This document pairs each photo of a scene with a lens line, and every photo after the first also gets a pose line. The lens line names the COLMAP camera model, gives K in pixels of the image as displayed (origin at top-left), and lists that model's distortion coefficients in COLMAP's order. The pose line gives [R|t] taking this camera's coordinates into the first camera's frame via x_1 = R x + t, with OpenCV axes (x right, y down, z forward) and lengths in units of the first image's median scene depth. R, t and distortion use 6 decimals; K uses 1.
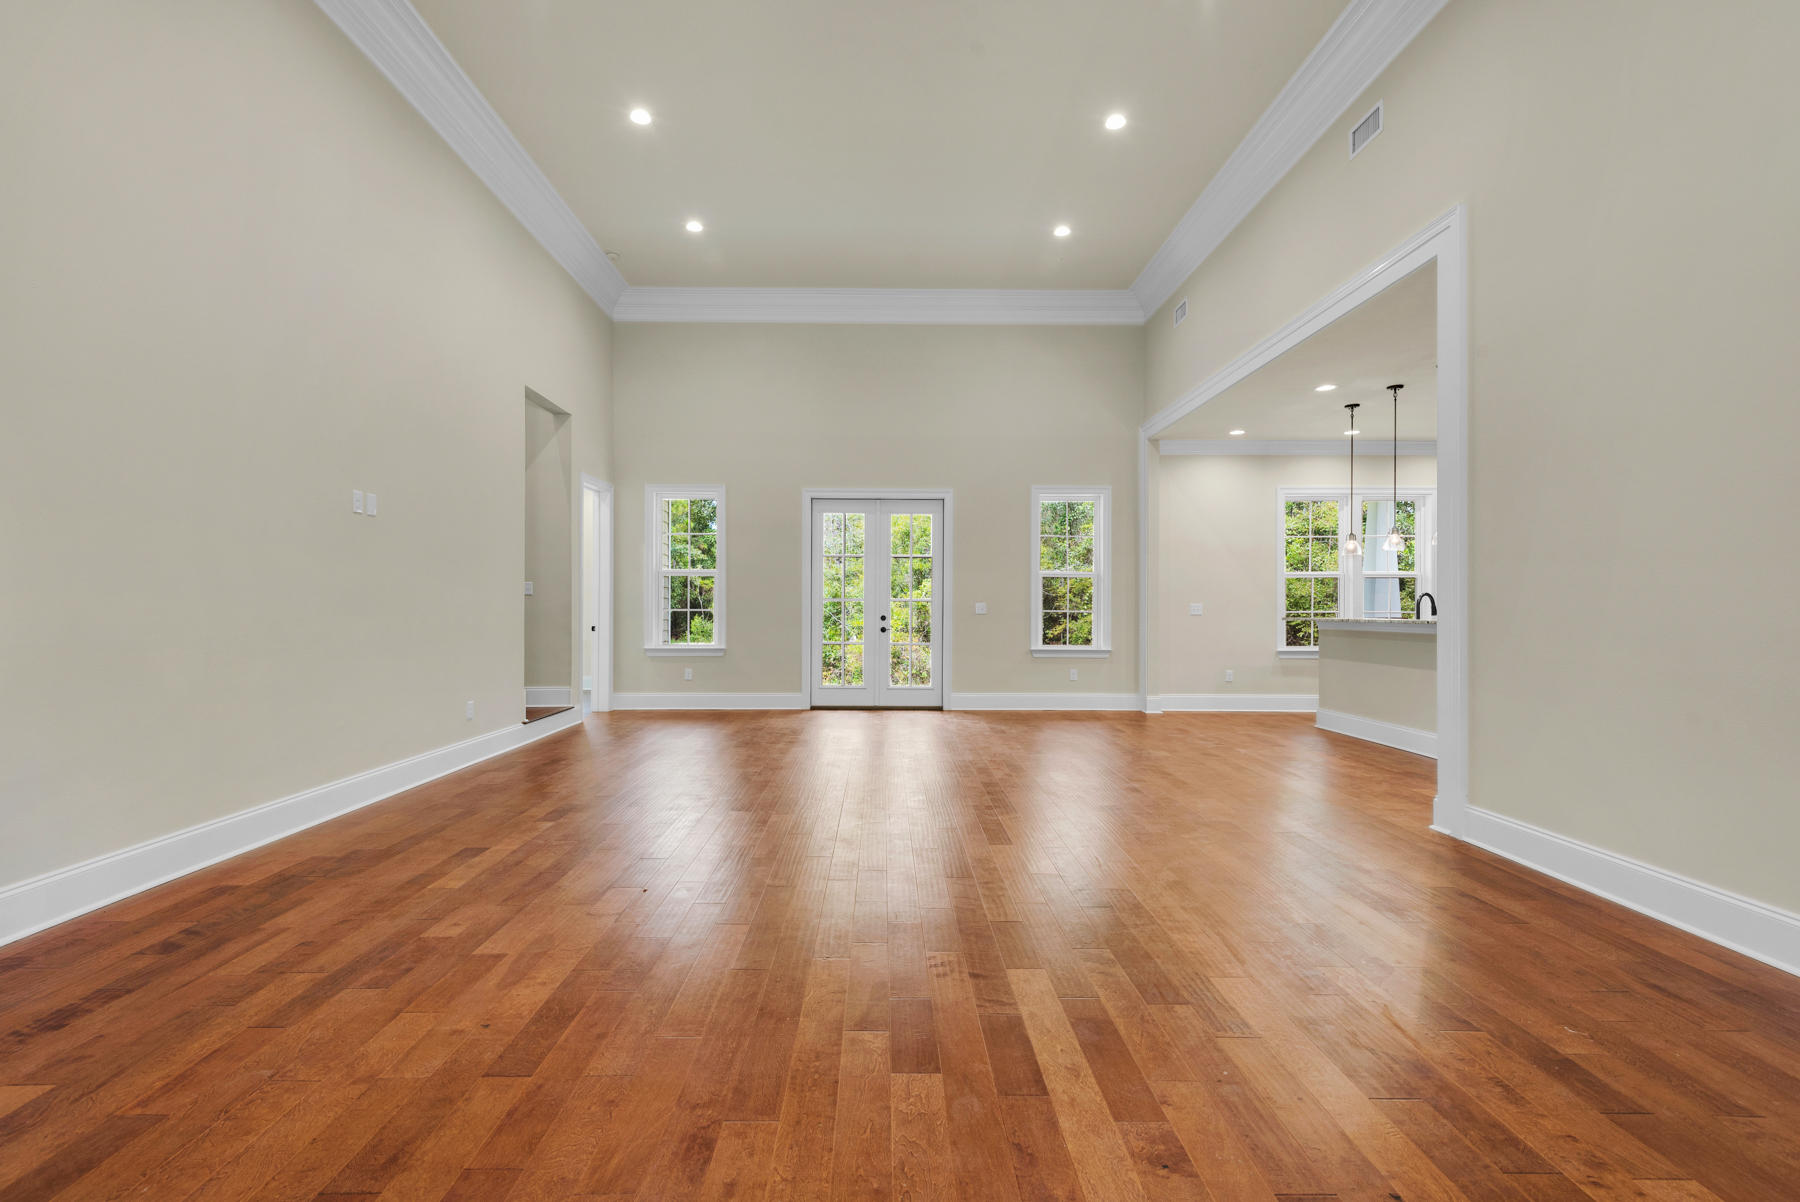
lens RADIAL K [[828.4, 0, 865.2], [0, 828.4, 596.9], [0, 0, 1]] dist [0.029724, -0.011318]
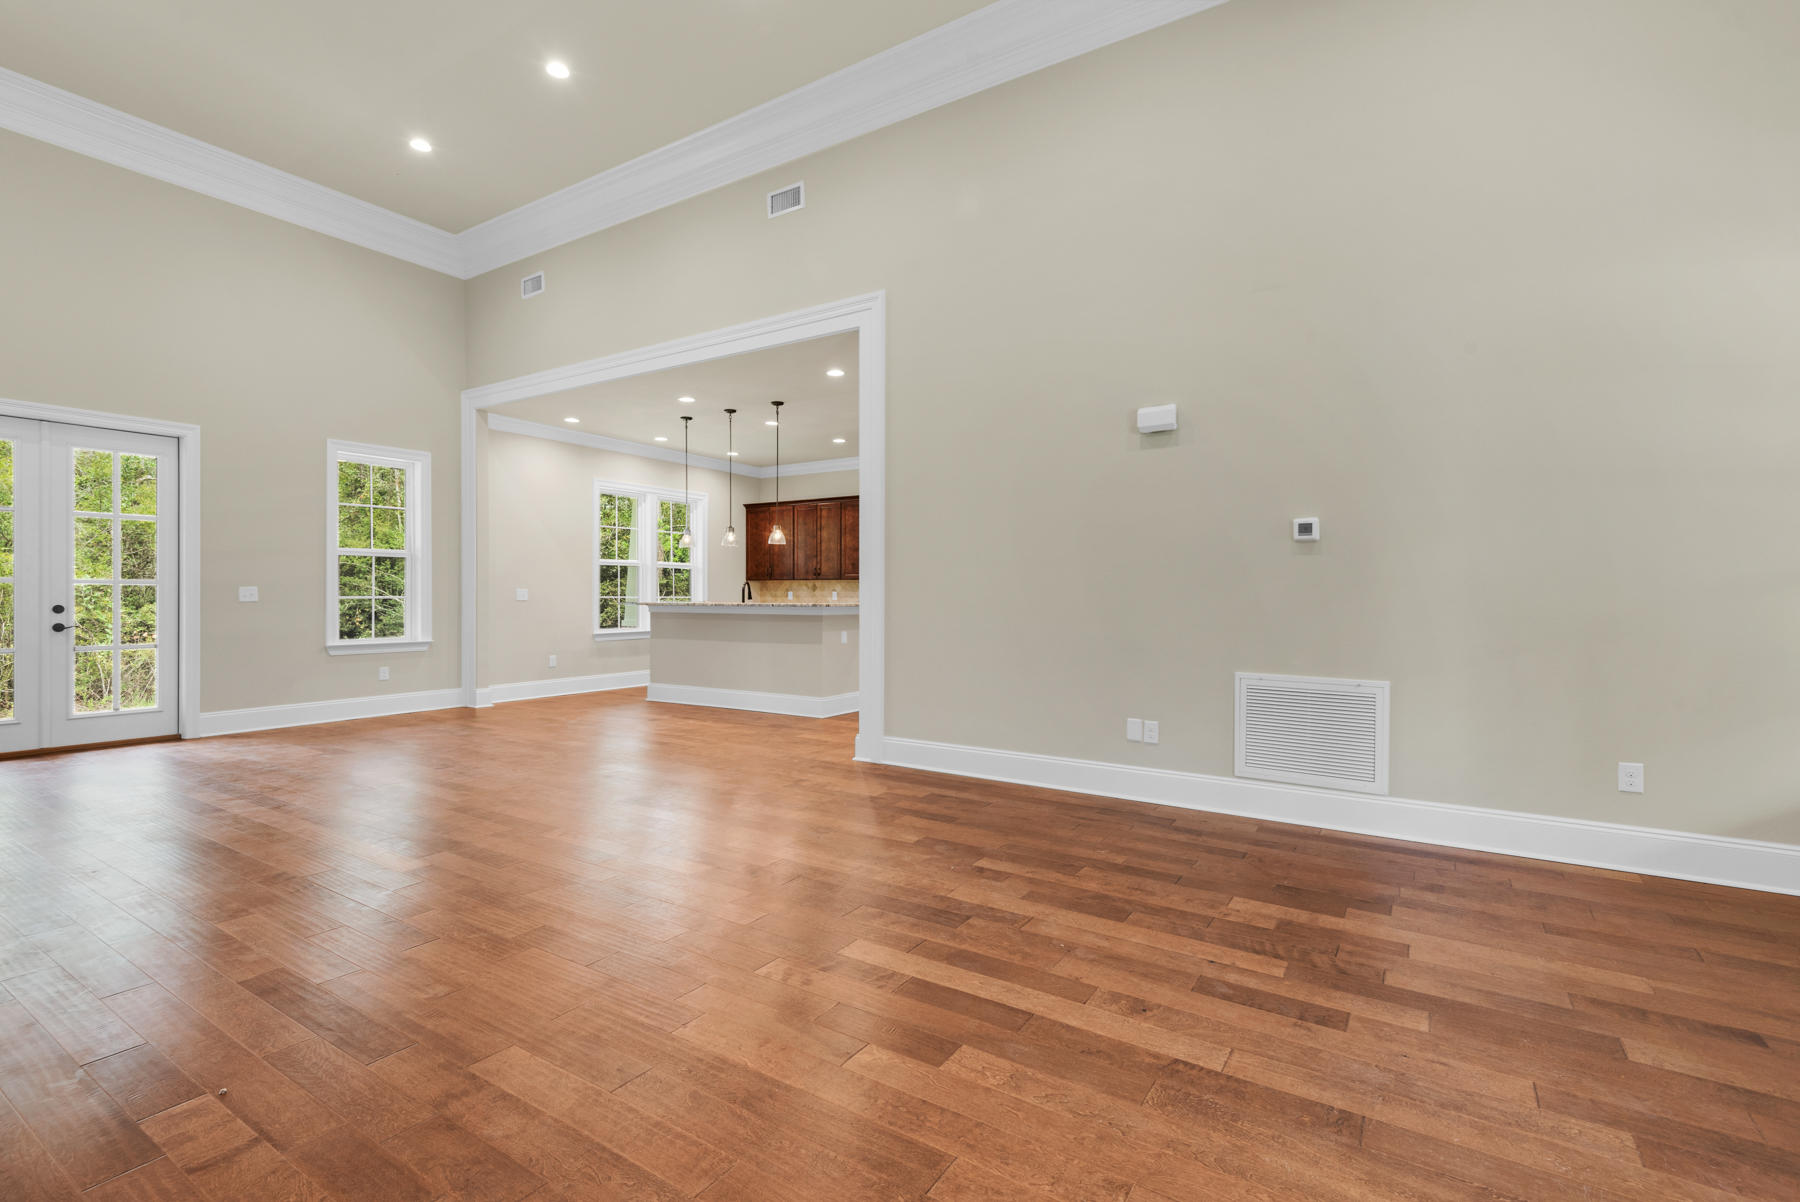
lens RADIAL K [[828.4, 0, 886.2], [0, 828.4, 596.3], [0, 0, 1]] dist [0.029724, -0.011318]
pose [[0.545421, -0.002925, 0.838157, -0.211922], [-0.011735, 0.999869, 0.011125, 0.001058], [-0.838080, -0.015904, 0.545315, 0.134250]]
